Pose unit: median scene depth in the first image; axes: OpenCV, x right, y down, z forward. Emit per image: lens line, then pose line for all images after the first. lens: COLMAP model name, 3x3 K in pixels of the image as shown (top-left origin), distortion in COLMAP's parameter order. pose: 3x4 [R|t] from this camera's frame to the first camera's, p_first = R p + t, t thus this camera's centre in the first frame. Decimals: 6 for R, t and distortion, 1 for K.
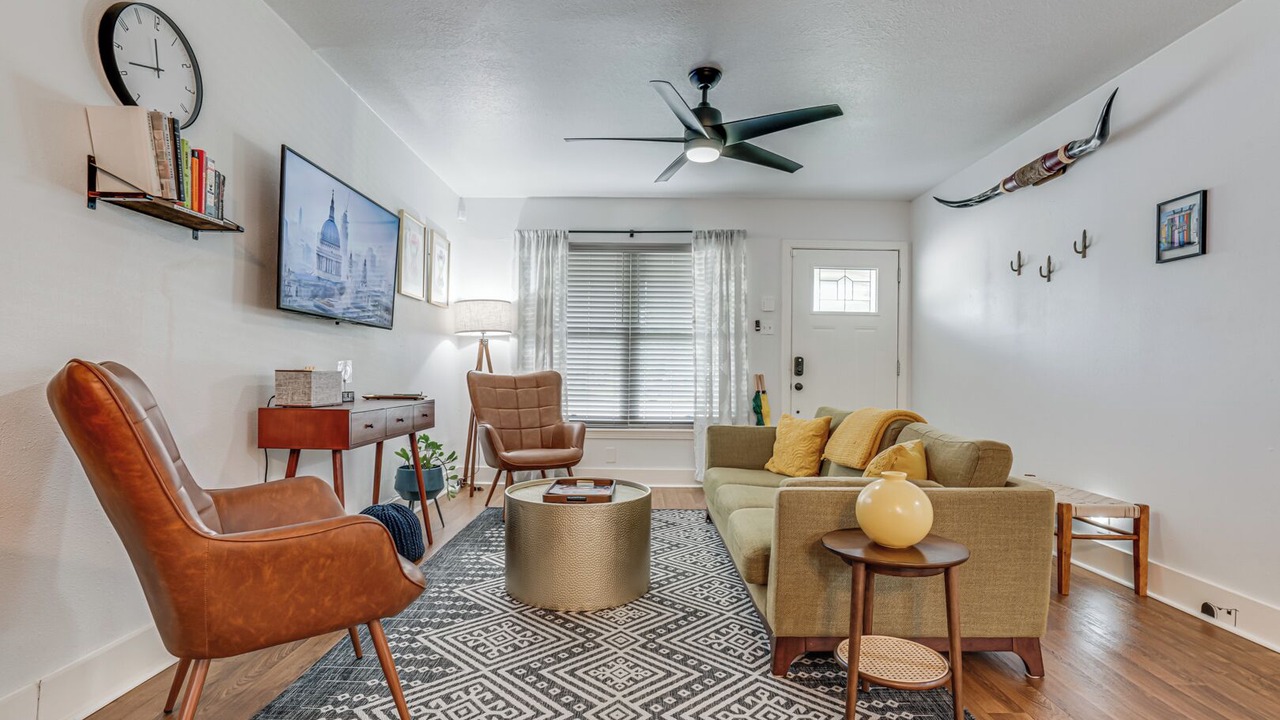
lens RADIAL K [[619.8, 0, 640.0], [0, 619.8, 360.0], [0, 0, 1]] dist [-0.001473, -0.000135]
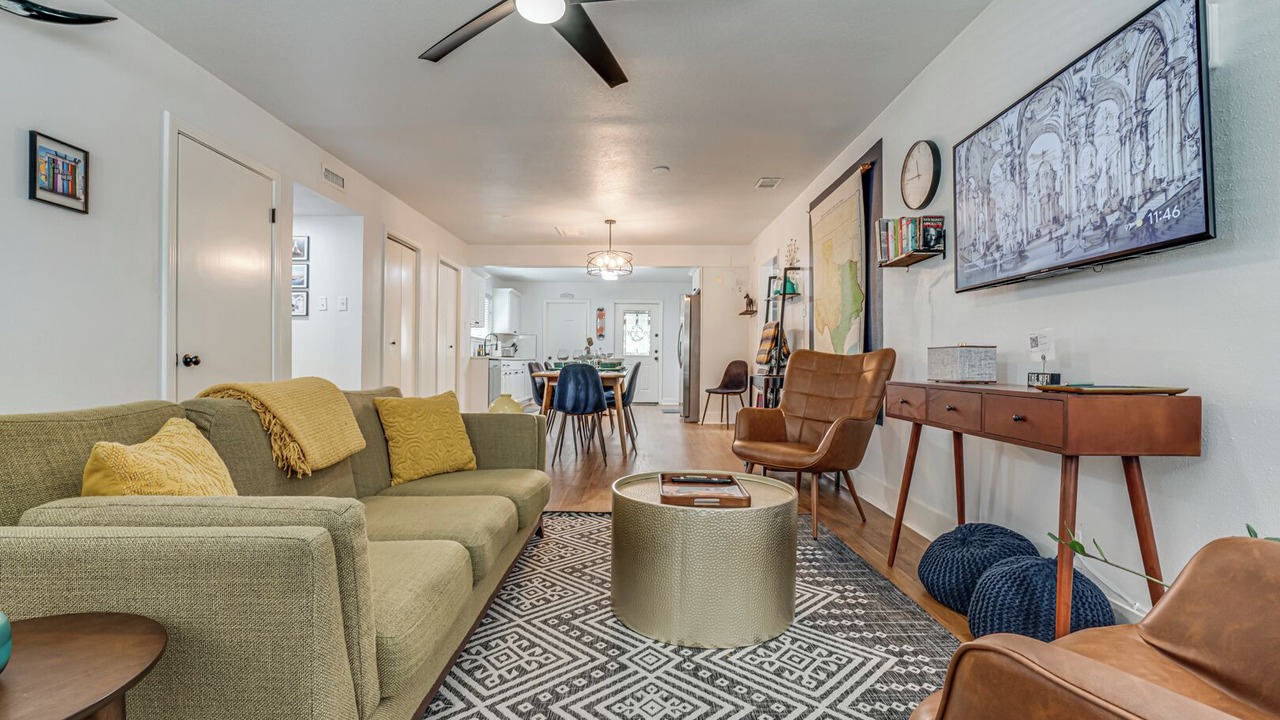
lens RADIAL K [[580.3, 0, 640.0], [0, 580.3, 360.0], [0, 0, 1]] dist [-0.045732, 0.018569]
pose [[-0.999738, -0.022843, -0.001552, -0.007423], [-0.022790, 0.999340, -0.028305, 0.041717], [0.002198, -0.028262, -0.999598, 1.054511]]
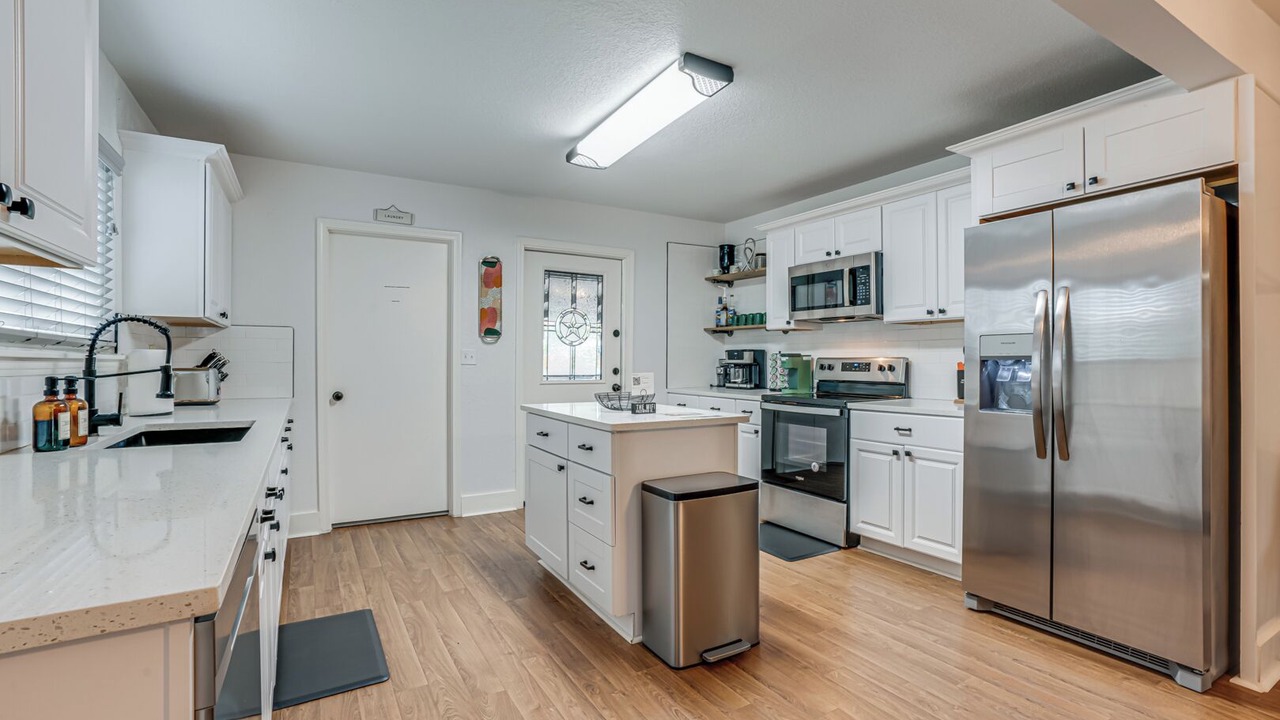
lens RADIAL K [[580.3, 0, 640.0], [0, 580.3, 360.0], [0, 0, 1]] dist [-0.045732, 0.018569]
pose [[-0.861367, -0.012772, -0.507823, 0.422368], [0.000411, 0.999666, -0.025840, -0.059357], [0.507983, -0.022467, -0.861074, -0.498287]]
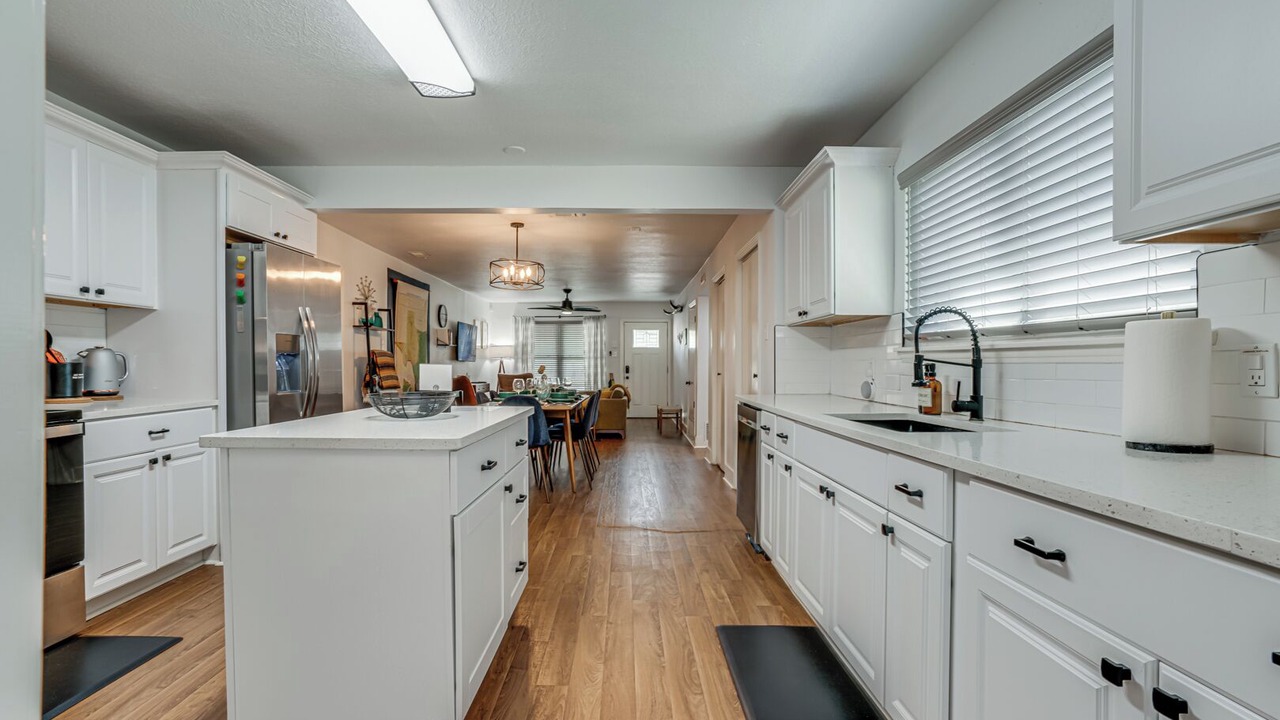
lens RADIAL K [[575.4, 0, 635.3], [0, 575.4, 358.9], [0, 0, 1]] dist [-0.056764, 0.030451]
pose [[0.999824, -0.009013, 0.016473, 0.284088], [0.008792, 0.999871, 0.013433, -0.071538], [-0.016592, -0.013286, 0.999774, -1.490365]]
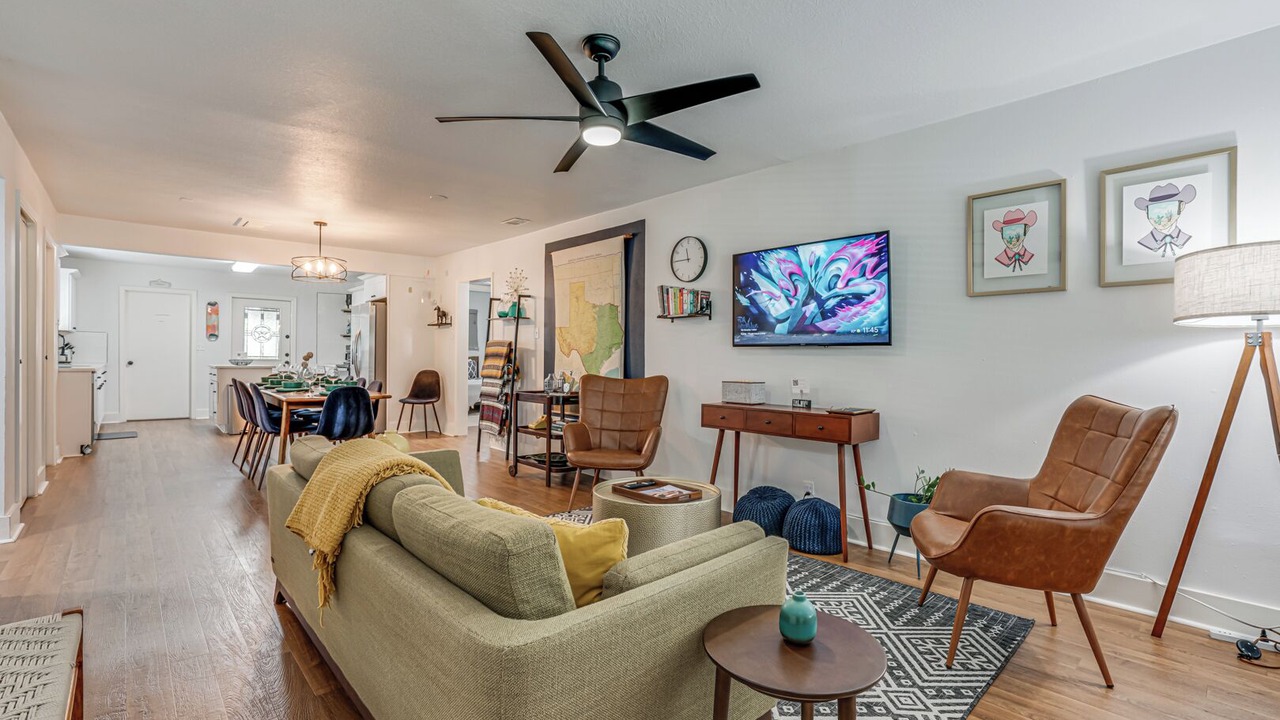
lens RADIAL K [[575.4, 0, 635.3], [0, 575.4, 358.9], [0, 0, 1]] dist [-0.056764, 0.030451]
pose [[-0.740430, -0.018686, -0.671873, 0.386104], [-0.003665, 0.999711, -0.023765, -0.004171], [0.672123, -0.015133, -0.740285, 1.058419]]
